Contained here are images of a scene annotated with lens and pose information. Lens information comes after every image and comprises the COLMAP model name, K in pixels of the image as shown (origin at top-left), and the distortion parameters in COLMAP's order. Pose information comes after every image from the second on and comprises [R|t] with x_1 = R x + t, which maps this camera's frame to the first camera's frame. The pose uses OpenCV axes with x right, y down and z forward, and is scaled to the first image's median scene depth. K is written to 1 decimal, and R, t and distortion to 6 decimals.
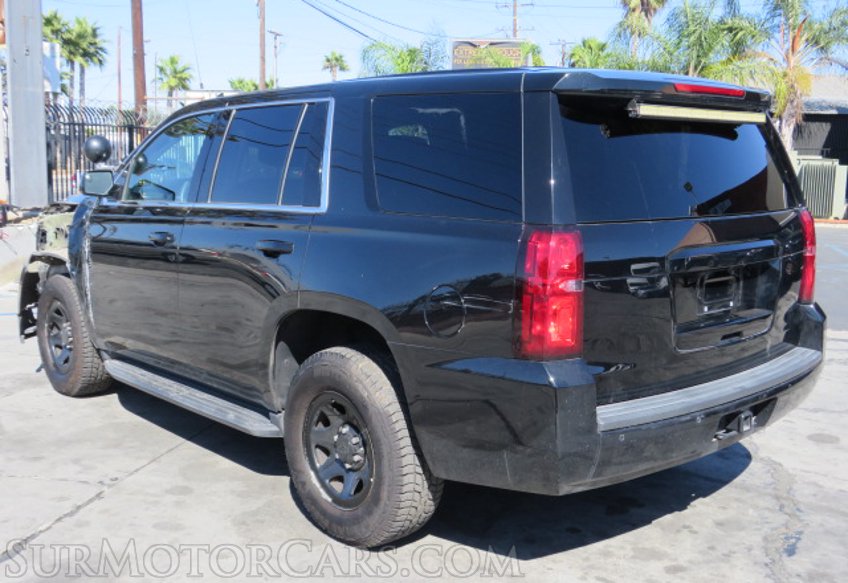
lens RADIAL K [[920.2, 0, 424.0], [0, 920.2, 291.5], [0, 0, 1]] dist [-0.068861, 0.021933]
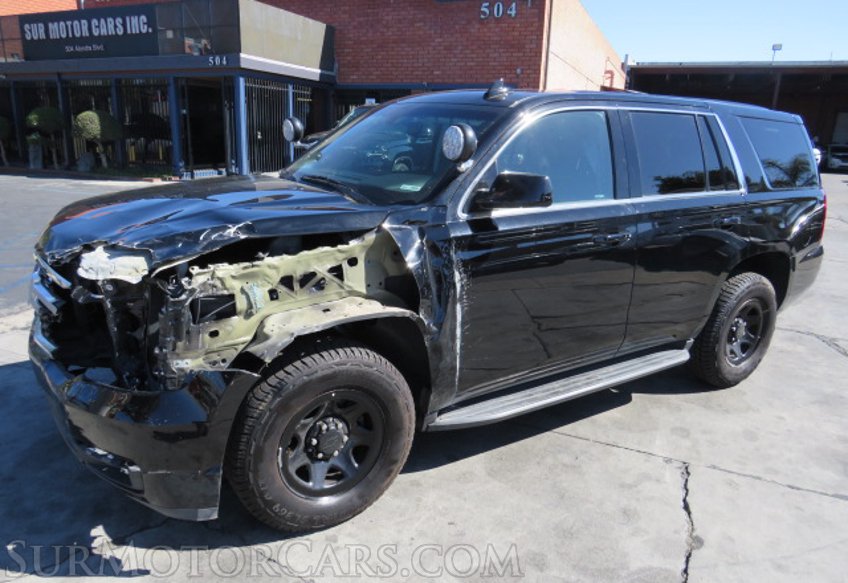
lens RADIAL K [[606.2, 0, 419.9], [0, 606.2, 294.0], [0, 0, 1]] dist [-0.038127, 0.010336]
pose [[0.168275, -0.265111, 0.949421, -0.942501], [0.111925, 0.962065, 0.248804, -0.183201], [-0.979365, 0.064396, 0.191564, 1.058235]]
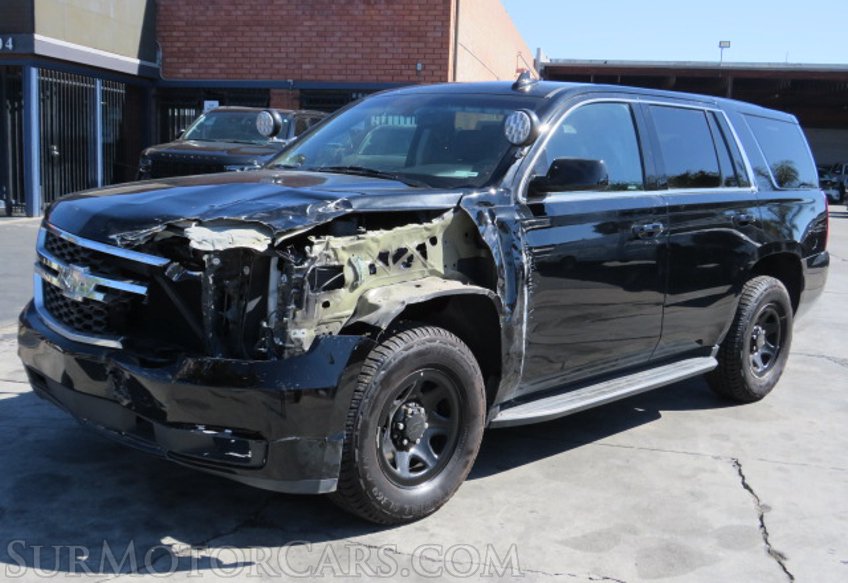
lens RADIAL K [[920.2, 0, 424.0], [0, 920.2, 291.5], [0, 0, 1]] dist [-0.068861, 0.021933]
pose [[-0.036708, -0.157010, 0.986915, -1.233107], [0.107210, 0.981262, 0.160099, -0.171882], [-0.993558, 0.111684, -0.019188, 1.237300]]
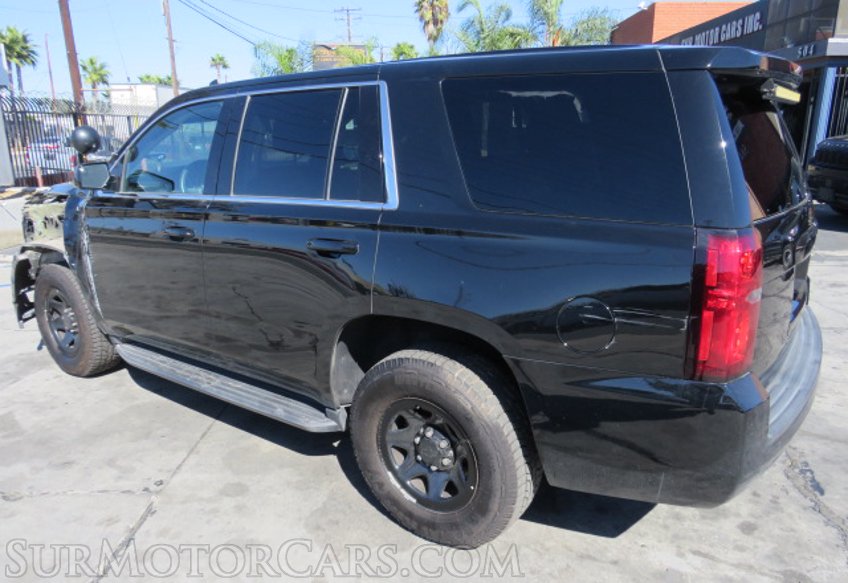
lens RADIAL K [[606.2, 0, 419.9], [0, 606.2, 294.0], [0, 0, 1]] dist [-0.038127, 0.010336]
pose [[0.976721, -0.079387, 0.199283, -0.164486], [0.054253, 0.990216, 0.128562, -0.060999], [-0.207539, -0.114757, 0.971472, 0.307466]]
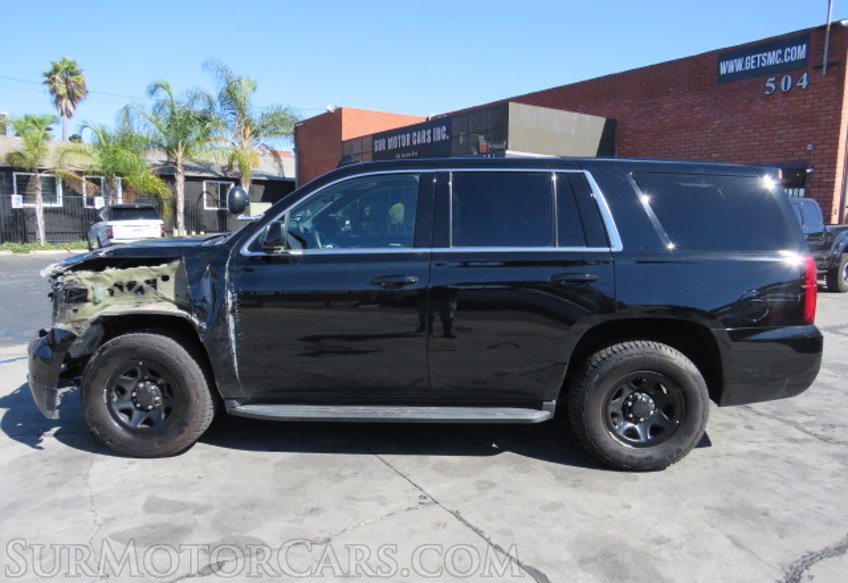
lens RADIAL K [[606.2, 0, 419.9], [0, 606.2, 294.0], [0, 0, 1]] dist [-0.038127, 0.010336]
pose [[0.695850, -0.095006, 0.711876, -0.785259], [0.097195, 0.994550, 0.037725, -0.066039], [-0.711580, 0.042939, 0.701292, 0.436531]]
